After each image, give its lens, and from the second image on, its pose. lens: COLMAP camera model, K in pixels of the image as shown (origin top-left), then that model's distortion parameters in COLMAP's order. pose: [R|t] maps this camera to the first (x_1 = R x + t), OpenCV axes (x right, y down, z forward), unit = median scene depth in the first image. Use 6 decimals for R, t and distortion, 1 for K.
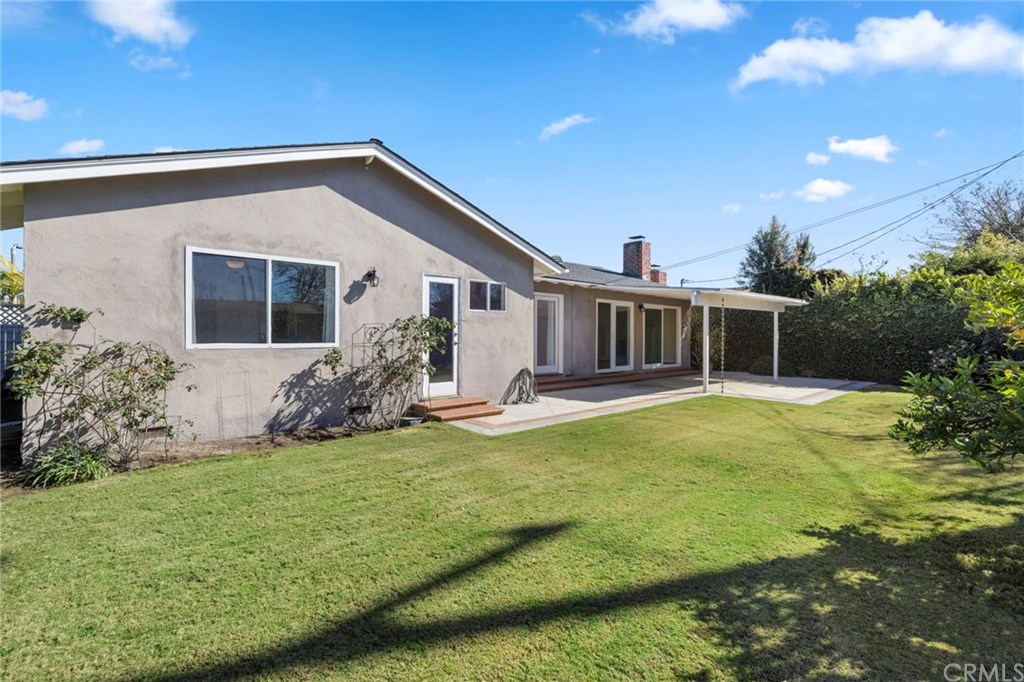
lens RADIAL K [[457.3, 0, 519.1], [0, 457.3, 343.8], [0, 0, 1]] dist [-0.009360, -0.000450]
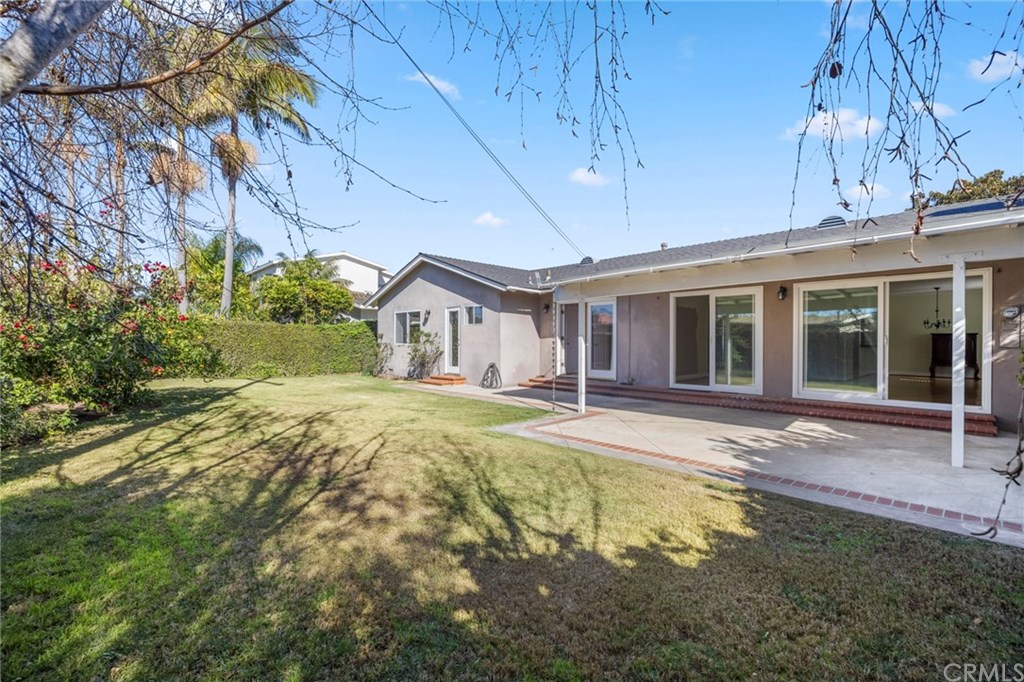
lens RADIAL K [[457.3, 0, 511.6], [0, 457.3, 340.3], [0, 0, 1]] dist [-0.009360, -0.000450]
pose [[-0.002860, -0.002302, -0.999993, 1.587549], [-0.018509, 0.999826, -0.002249, -0.016619], [0.999825, 0.018502, -0.002902, 1.202897]]
